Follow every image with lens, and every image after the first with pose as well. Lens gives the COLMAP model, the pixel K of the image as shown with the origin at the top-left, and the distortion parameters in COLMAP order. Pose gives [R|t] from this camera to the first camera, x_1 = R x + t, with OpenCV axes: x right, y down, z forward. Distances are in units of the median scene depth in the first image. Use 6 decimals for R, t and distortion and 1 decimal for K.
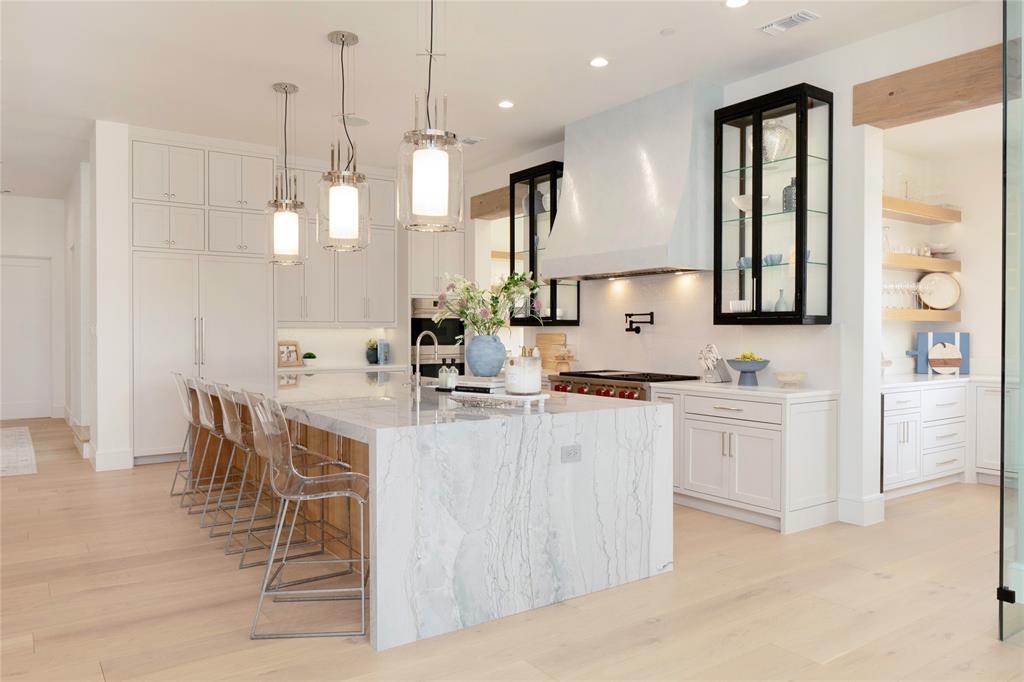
lens RADIAL K [[710.9, 0, 516.4], [0, 710.9, 340.0], [0, 0, 1]] dist [-0.009031, 0.003000]
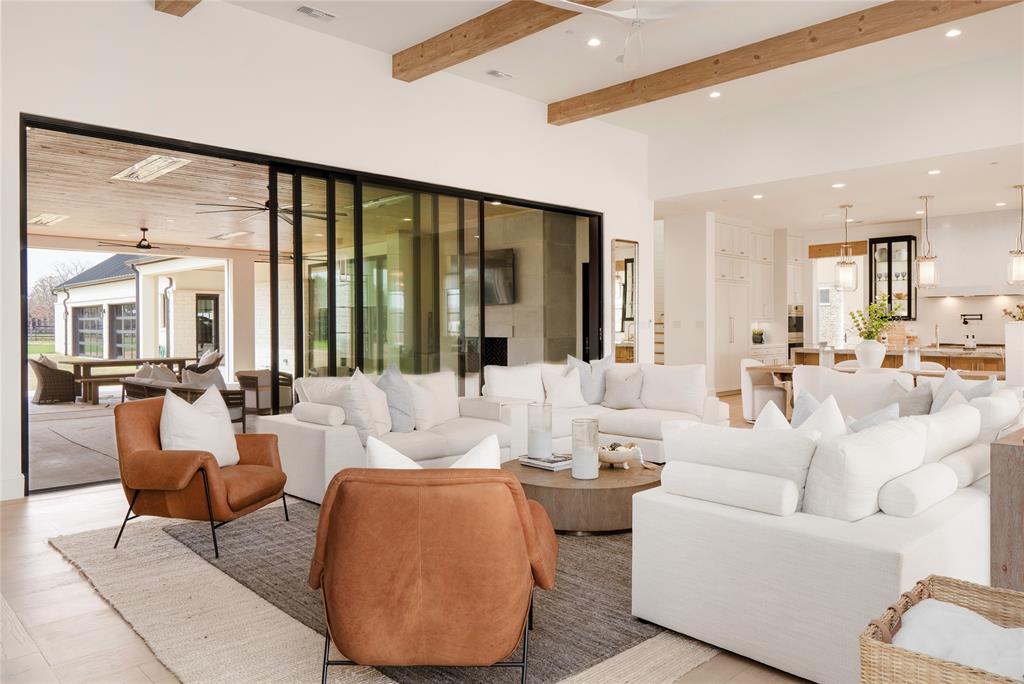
lens RADIAL K [[715.5, 0, 509.4], [0, 715.5, 325.6], [0, 0, 1]] dist [-0.001384, 0.000406]
pose [[0.987867, -0.004124, 0.155247, -1.615666], [0.005967, 0.999917, -0.011405, 0.010669], [-0.155187, 0.012193, 0.987810, -0.904499]]
